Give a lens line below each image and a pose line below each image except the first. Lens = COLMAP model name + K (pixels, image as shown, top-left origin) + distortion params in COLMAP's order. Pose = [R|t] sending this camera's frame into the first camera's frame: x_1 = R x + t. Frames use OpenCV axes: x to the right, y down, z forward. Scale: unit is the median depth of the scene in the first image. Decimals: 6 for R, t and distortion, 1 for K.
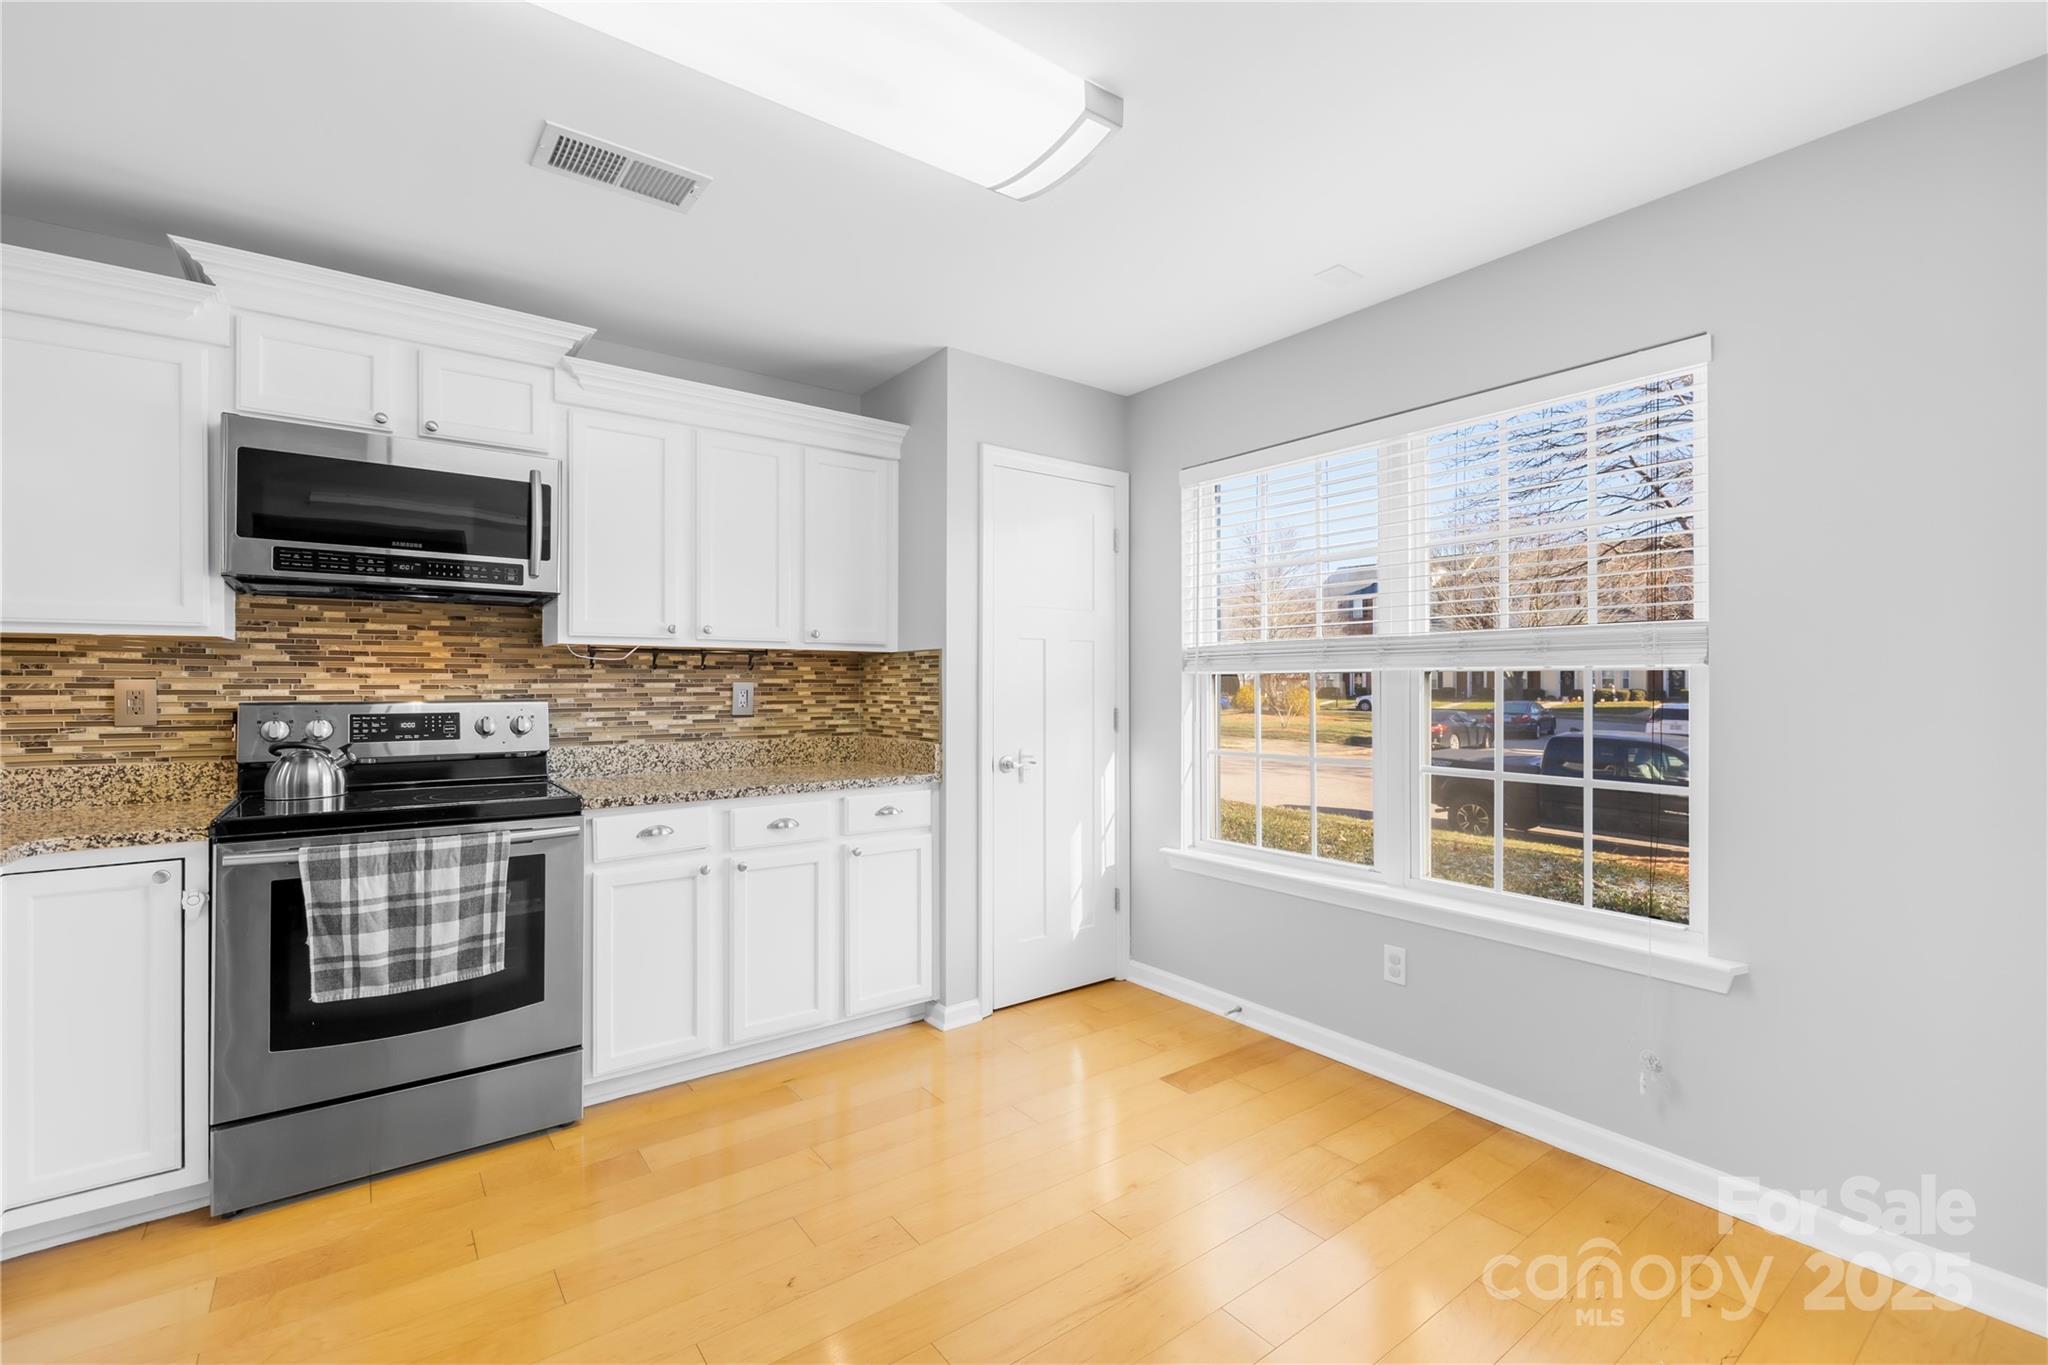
lens RADIAL K [[870.4, 0, 1047.7], [0, 870.4, 686.1], [0, 0, 1]] dist [-0.005534, 0.001213]
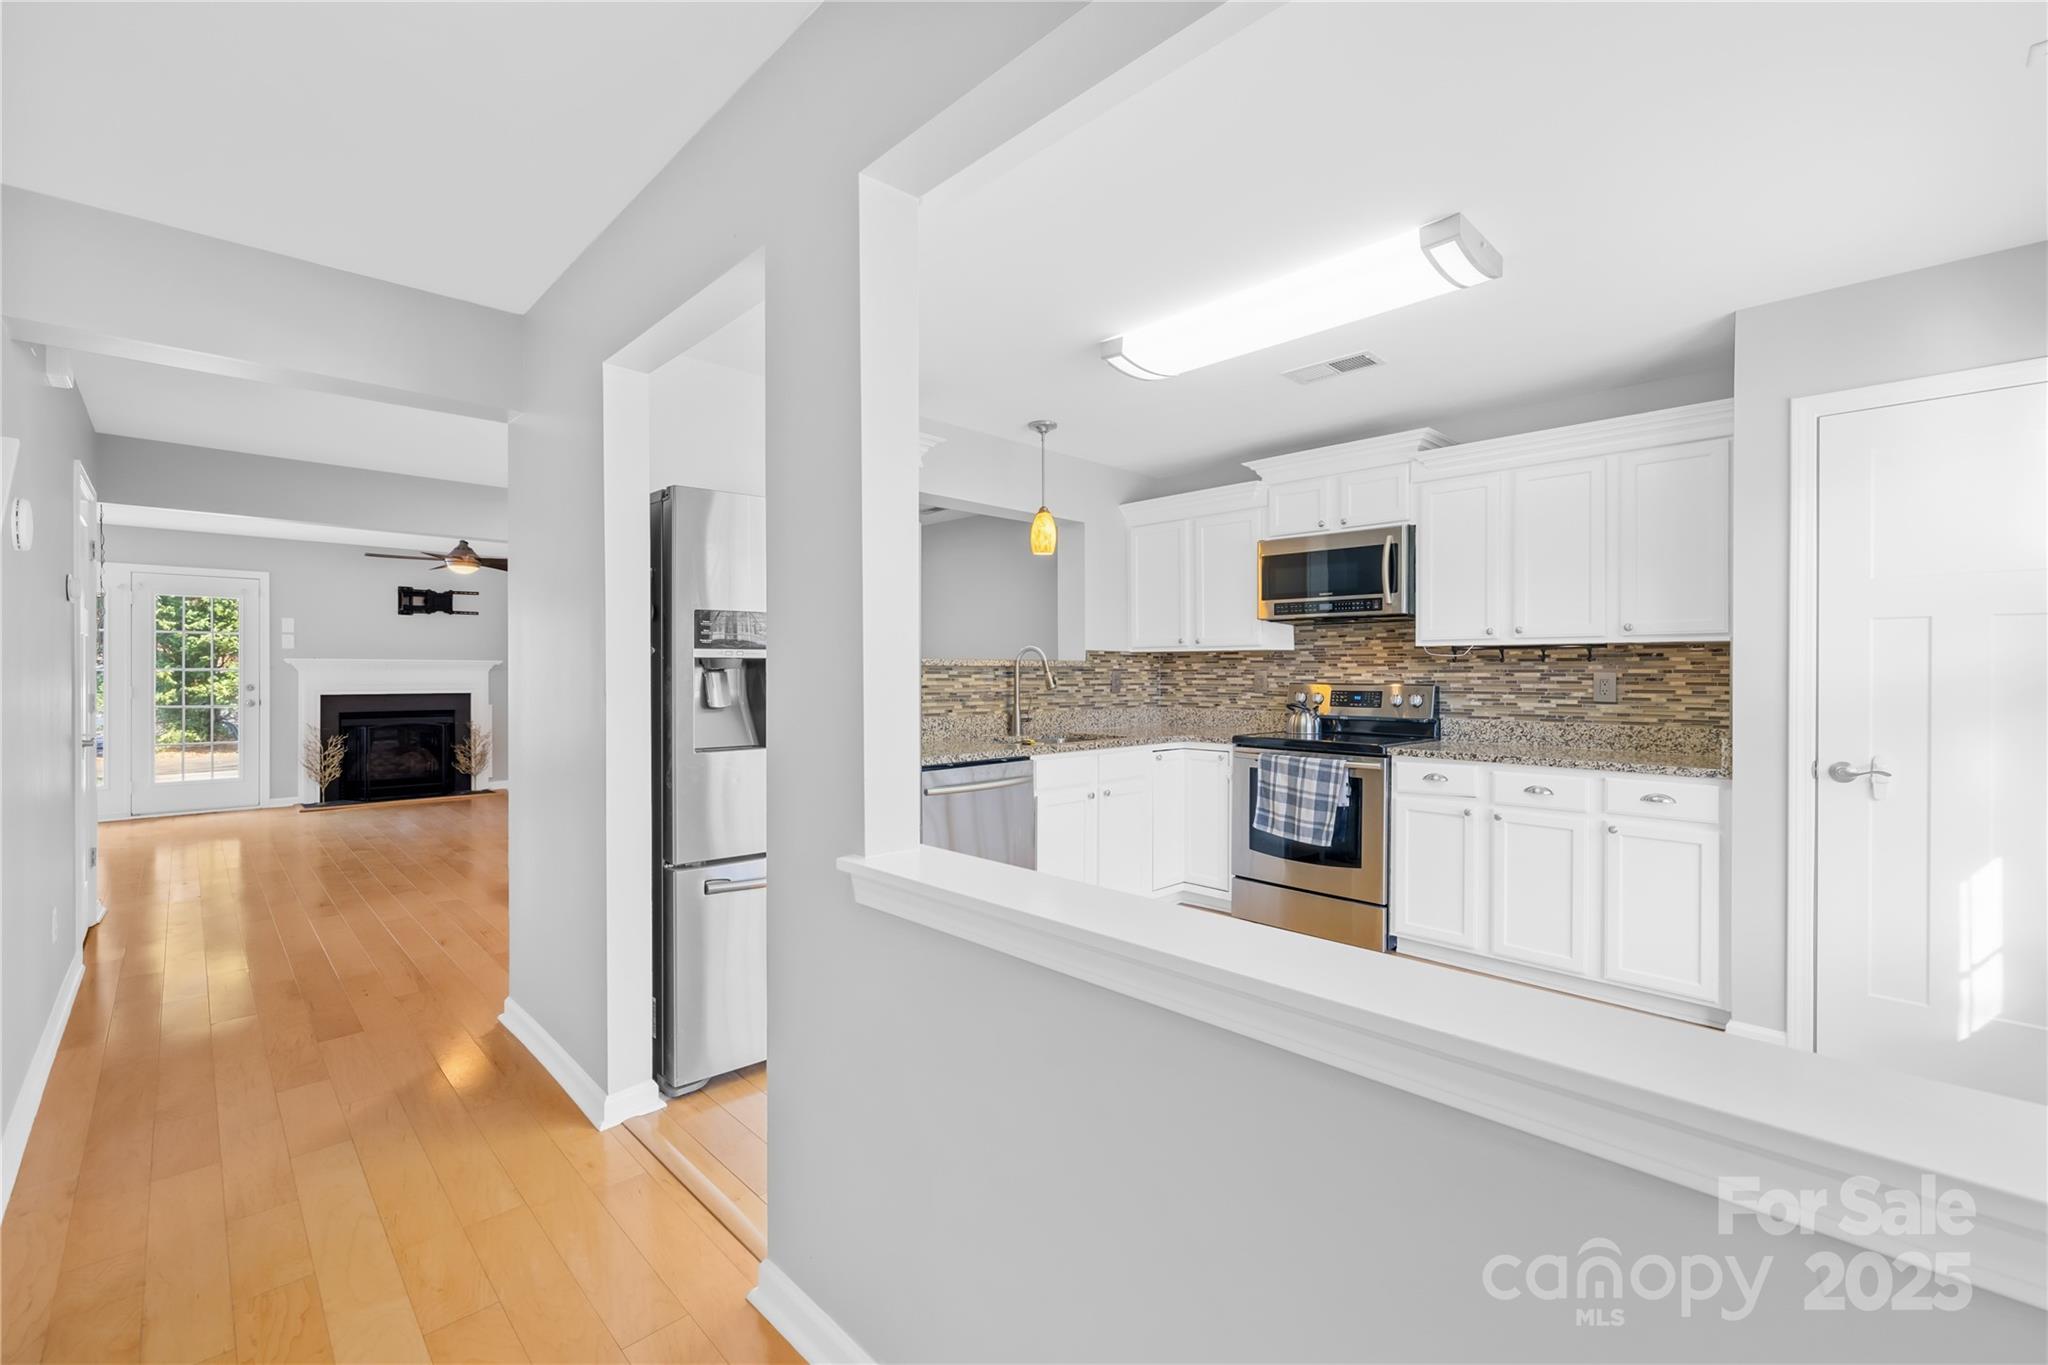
lens RADIAL K [[870.4, 0, 1020.5], [0, 870.4, 678.1], [0, 0, 1]] dist [-0.005534, 0.001213]
pose [[0.116000, 0.008578, -0.993212, 0.831187], [-0.004355, 0.999957, 0.008128, -0.003391], [0.993240, 0.003383, 0.116032, 0.155037]]
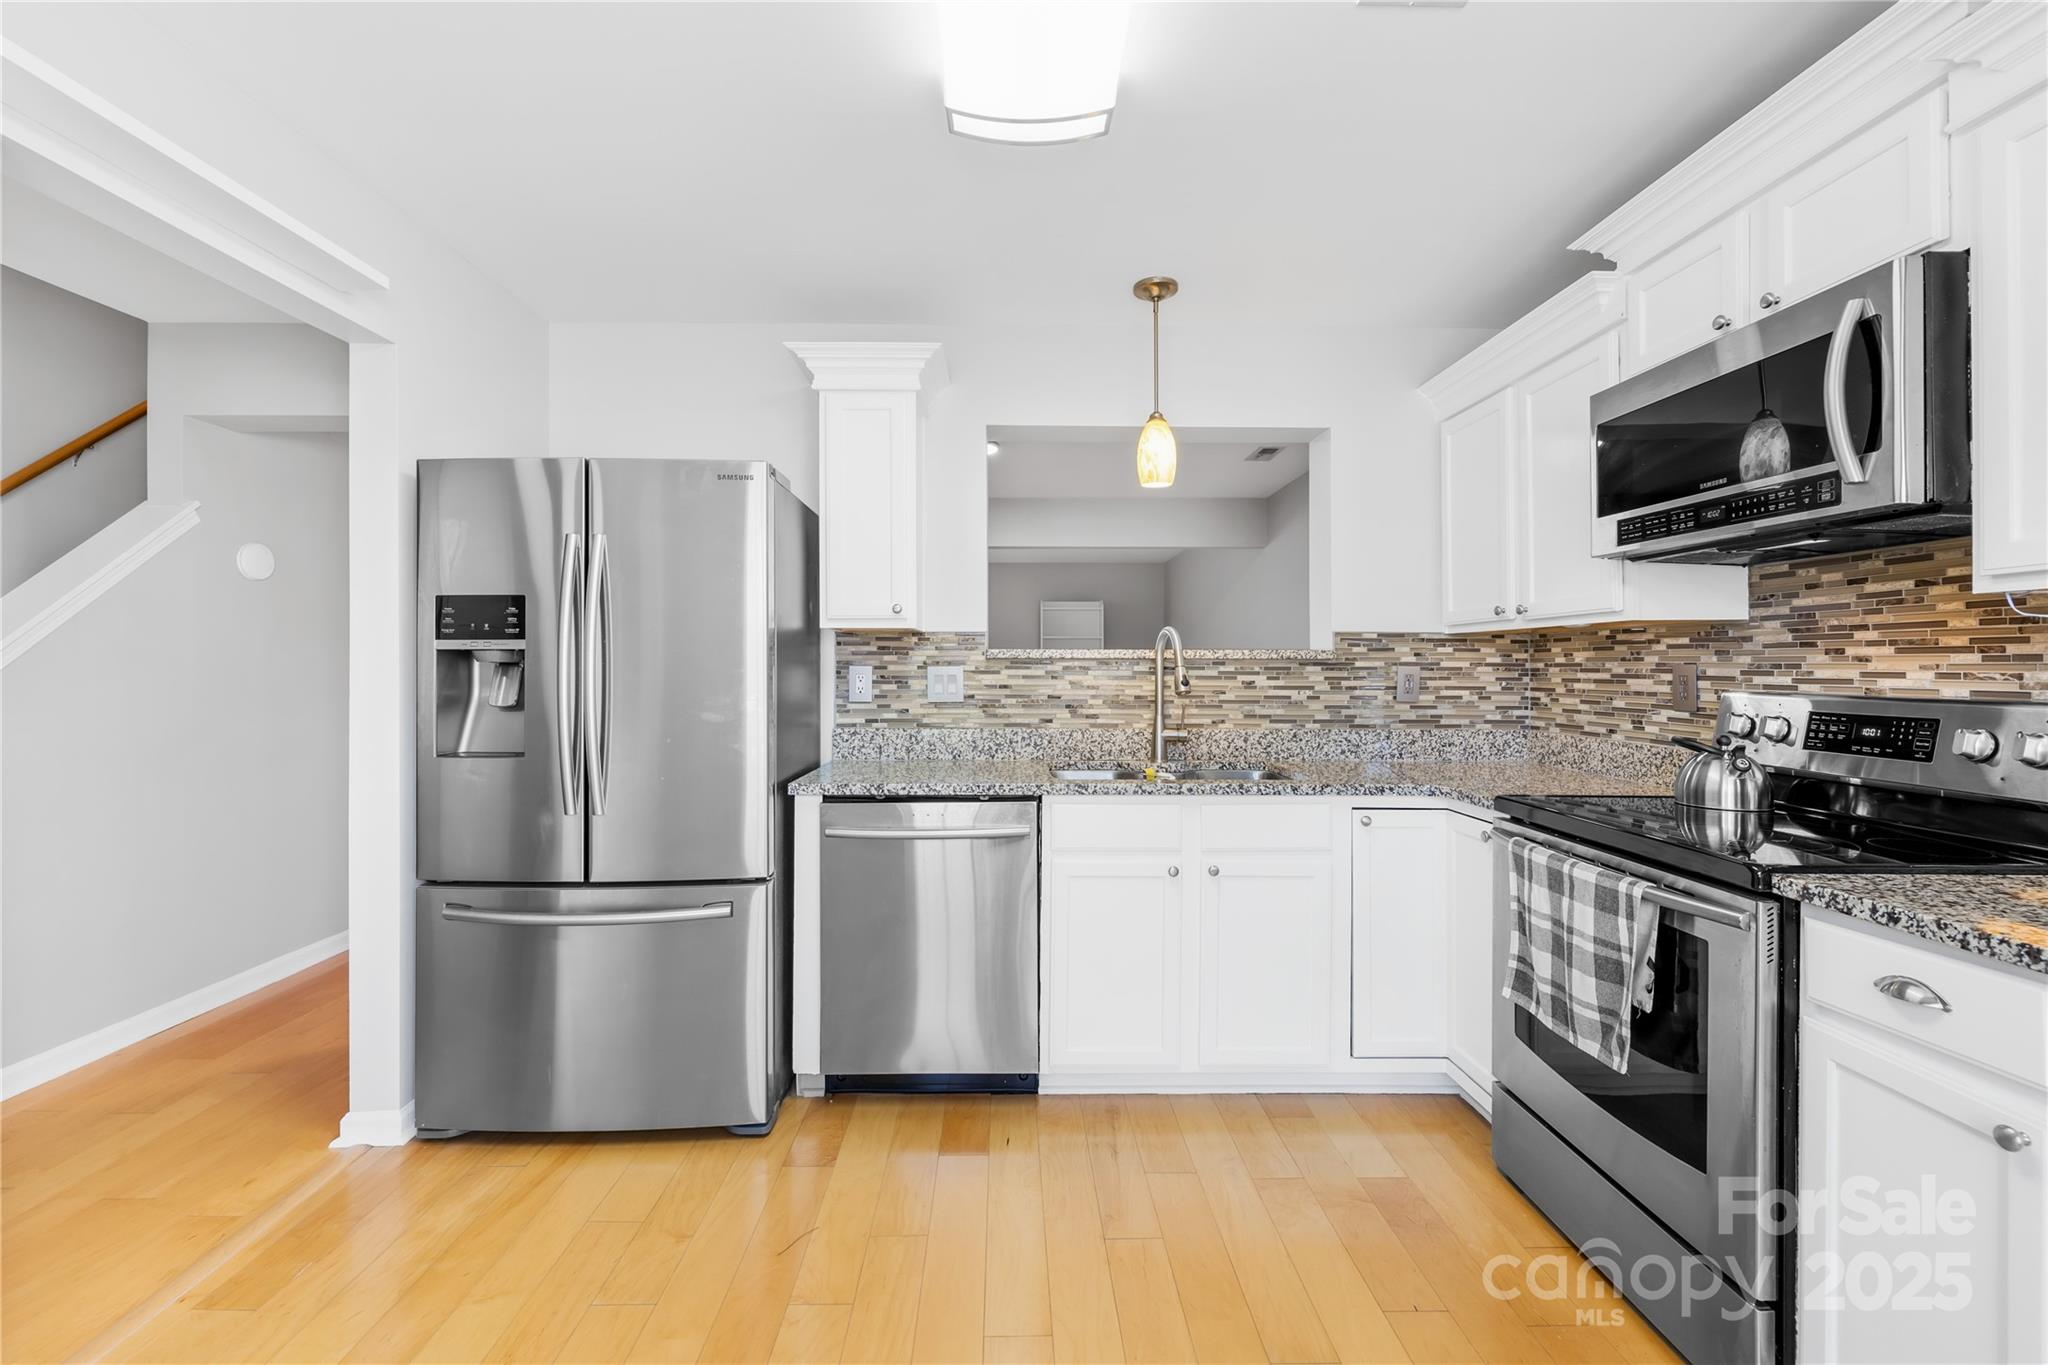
lens RADIAL K [[870.4, 0, 1017.9], [0, 870.4, 663.7], [0, 0, 1]] dist [-0.005534, 0.001213]
pose [[-0.603627, -0.002246, -0.797263, 0.193489], [-0.003913, 0.999992, 0.000146, -0.005022], [0.797257, 0.003208, -0.603631, 0.852895]]
